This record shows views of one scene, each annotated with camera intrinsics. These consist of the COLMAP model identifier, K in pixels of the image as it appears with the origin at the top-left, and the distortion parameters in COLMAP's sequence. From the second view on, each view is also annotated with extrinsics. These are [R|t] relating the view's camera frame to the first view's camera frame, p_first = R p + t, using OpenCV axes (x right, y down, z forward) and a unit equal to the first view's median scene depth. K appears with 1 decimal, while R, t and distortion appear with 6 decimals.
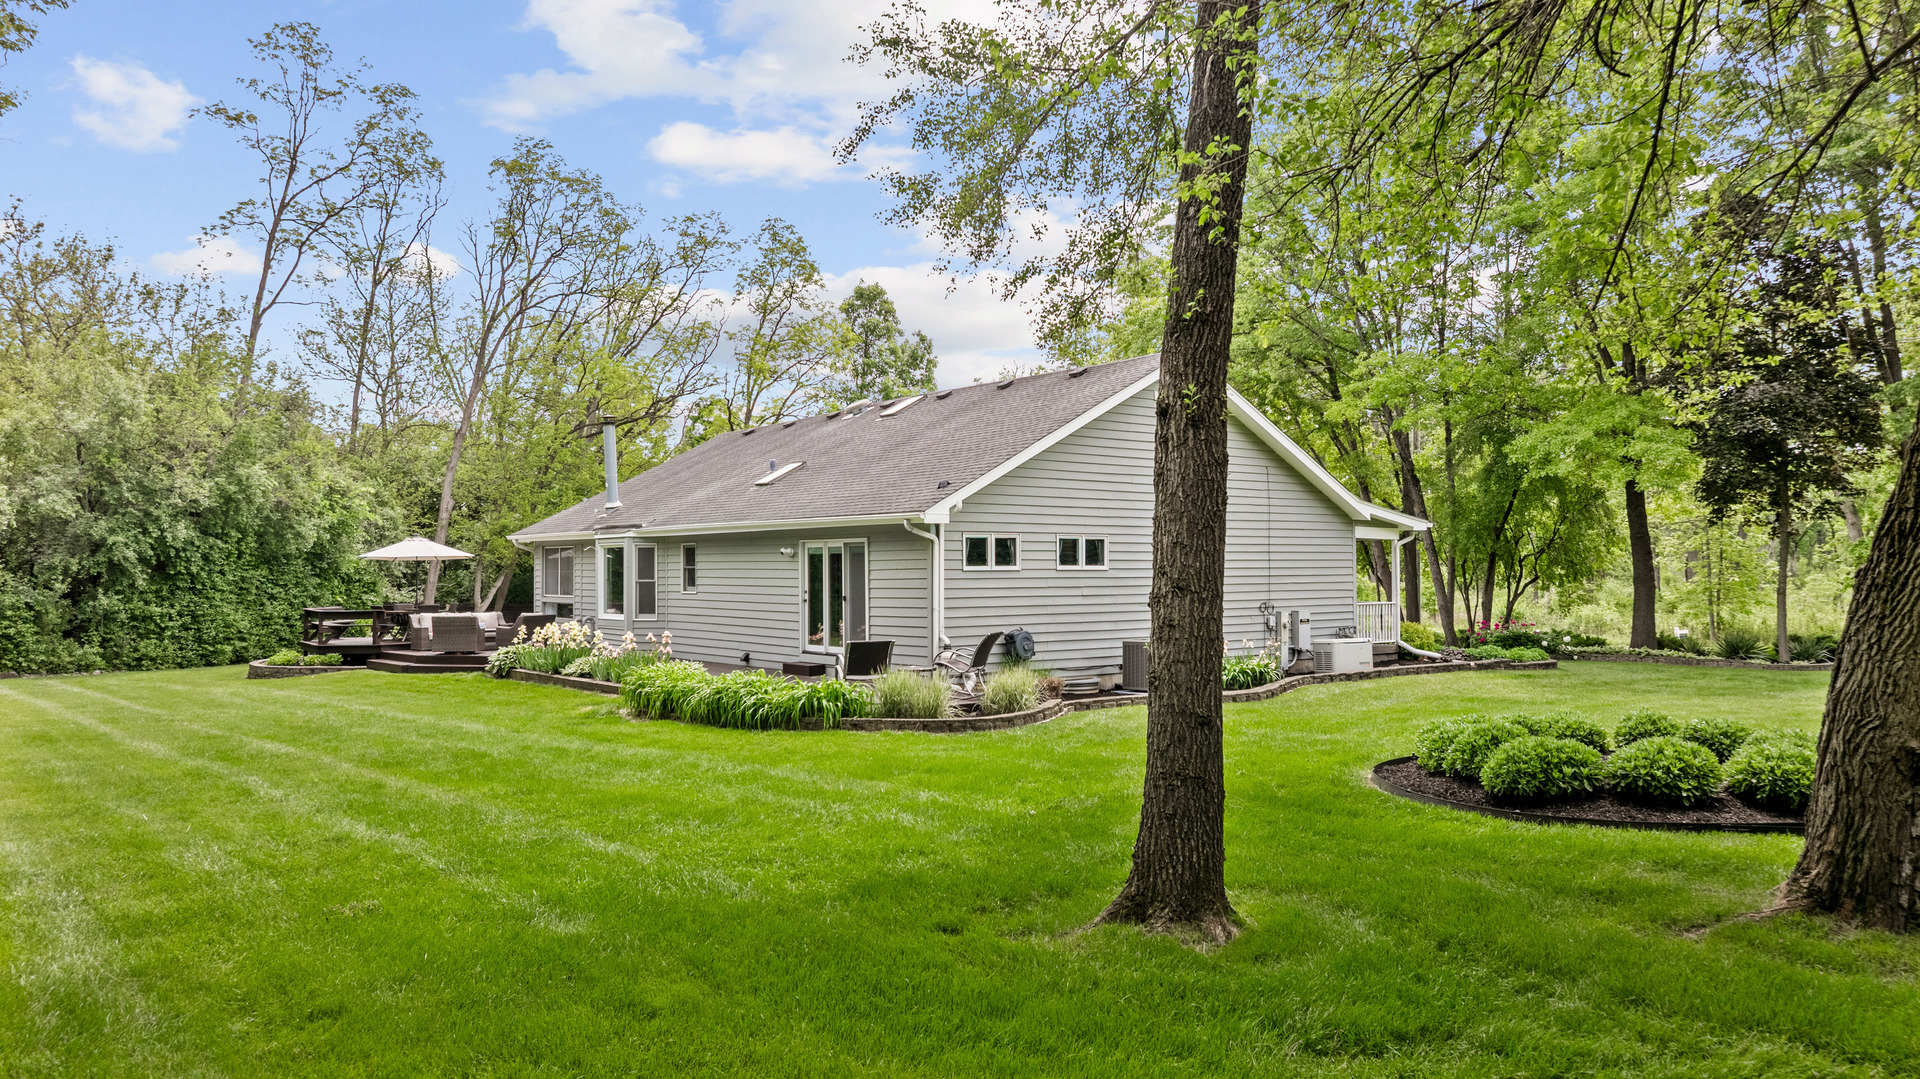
lens RADIAL K [[1357.5, 0, 959.3], [0, 1357.5, 544.2], [0, 0, 1]] dist [-0.035297, 0.029987]
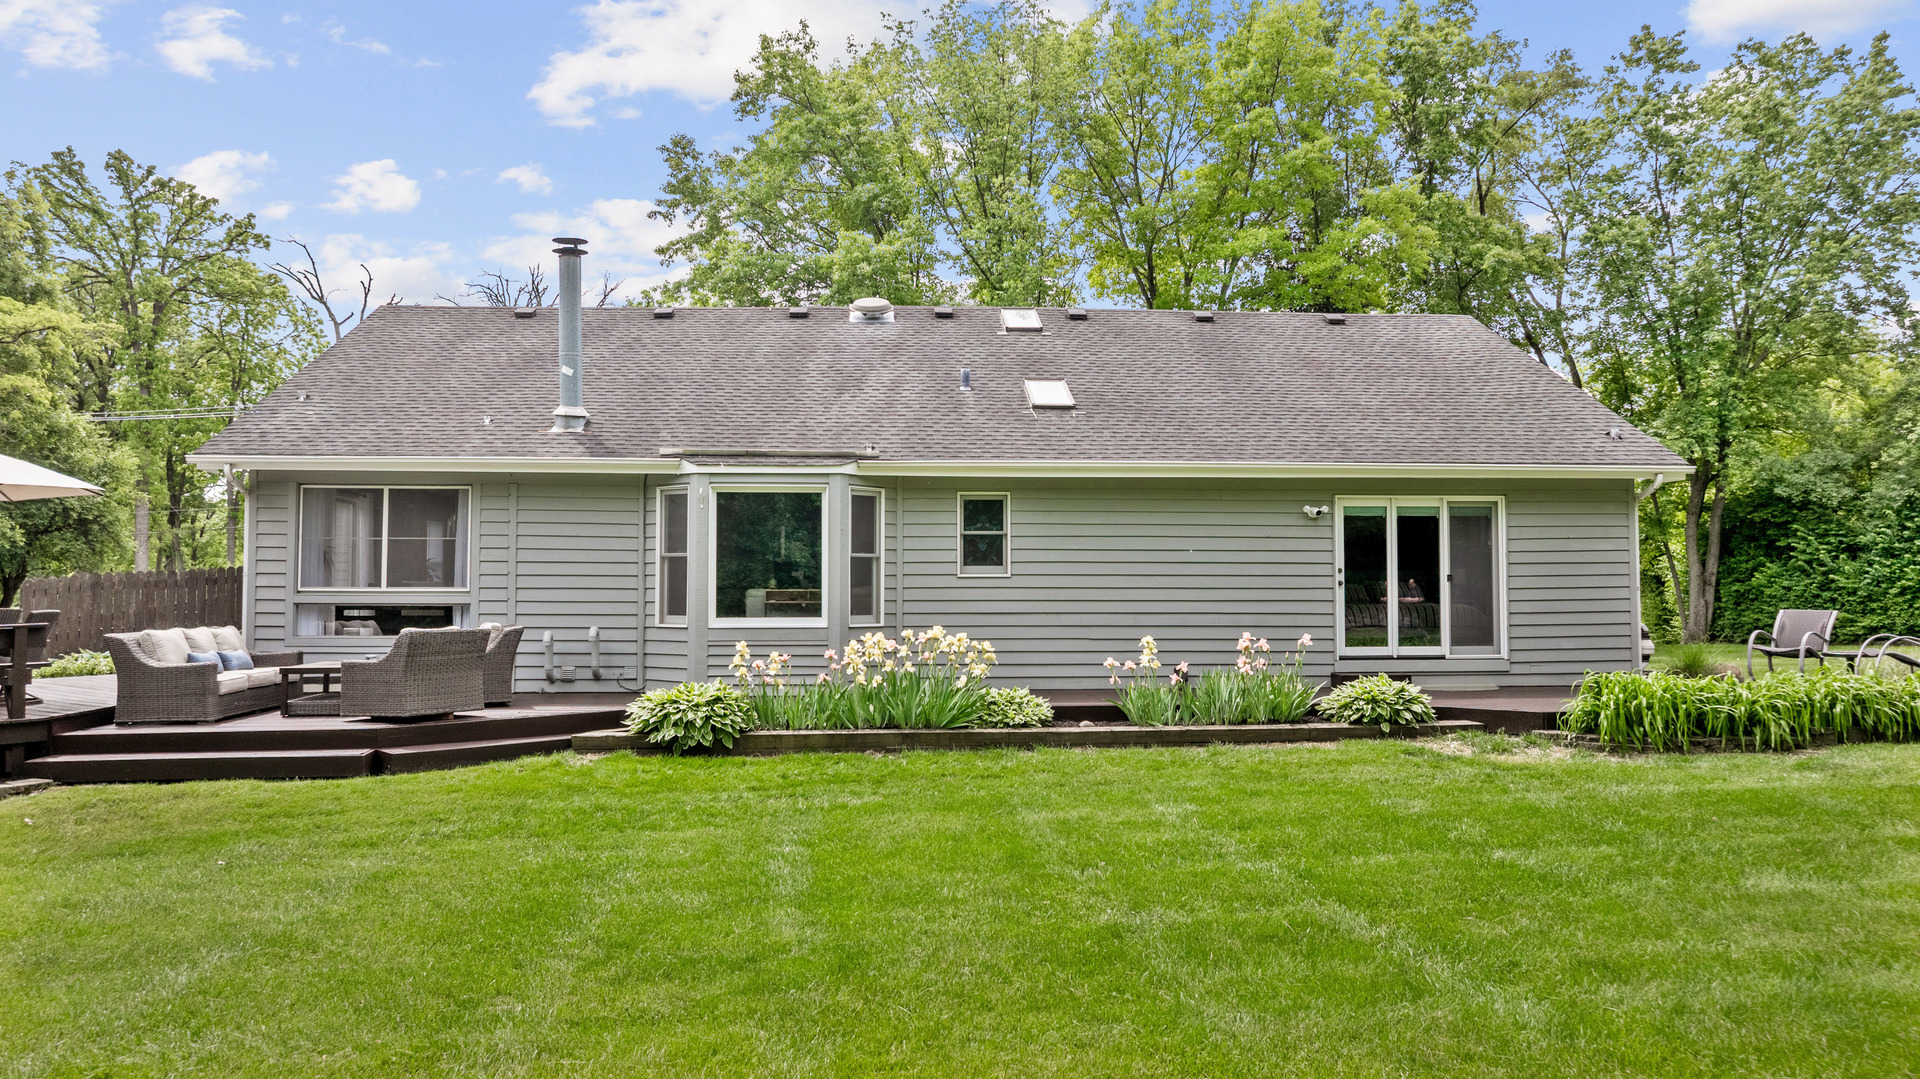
lens RADIAL K [[1357.5, 0, 959.4], [0, 1357.5, 539.8], [0, 0, 1]] dist [-0.035297, 0.029987]
pose [[0.558741, 0.017176, 0.829165, -0.724442], [-0.014672, 0.999834, -0.010824, 0.027380], [-0.829213, -0.006117, 0.558900, 0.672648]]
